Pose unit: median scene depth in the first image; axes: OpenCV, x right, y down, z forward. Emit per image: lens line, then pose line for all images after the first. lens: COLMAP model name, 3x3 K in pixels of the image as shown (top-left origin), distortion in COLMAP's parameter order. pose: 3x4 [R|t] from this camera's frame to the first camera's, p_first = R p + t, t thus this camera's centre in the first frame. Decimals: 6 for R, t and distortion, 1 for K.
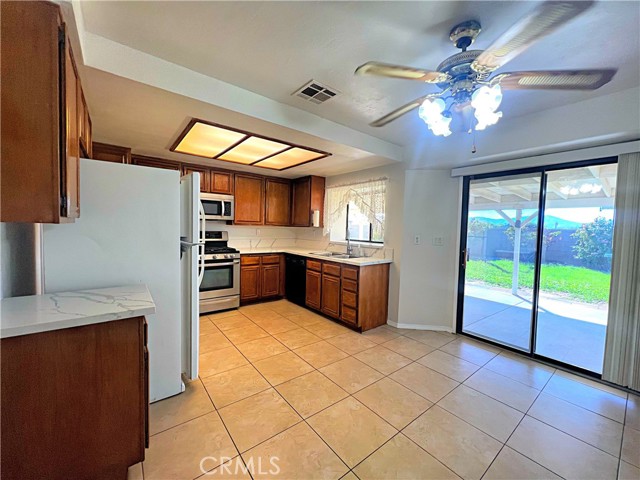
lens RADIAL K [[257.3, 0, 320.0], [0, 257.3, 240.0], [0, 0, 1]] dist [-0.001779, -0.000004]
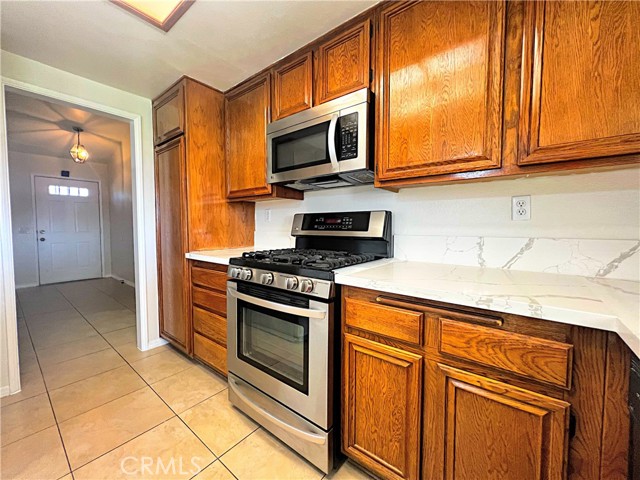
lens RADIAL K [[257.3, 0, 320.0], [0, 257.3, 240.0], [0, 0, 1]] dist [-0.001779, -0.000004]
pose [[0.226922, 0.022541, -0.973652, -0.051009], [-0.043773, 0.998958, 0.012925, 0.004613], [0.972929, 0.039687, 0.227672, 0.889114]]
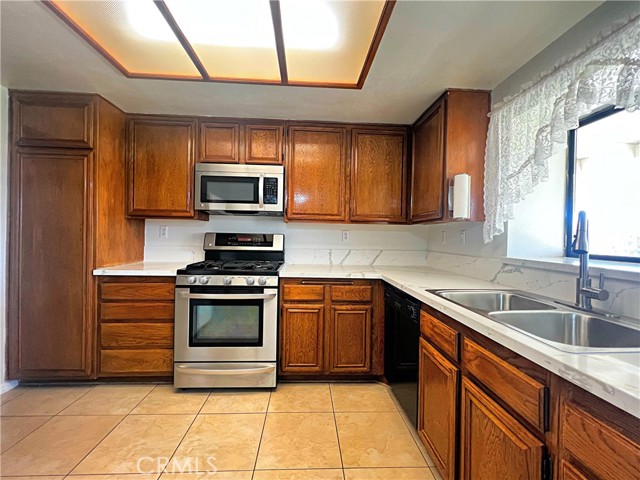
lens RADIAL K [[271.1, 0, 320.0], [0, 271.1, 240.0], [0, 0, 1]] dist [-0.001323, -0.000125]
pose [[0.818351, -0.007317, -0.574672, 0.047561], [-0.023890, 0.998622, -0.046734, 0.004520], [0.574222, 0.051974, 0.817048, 0.596737]]
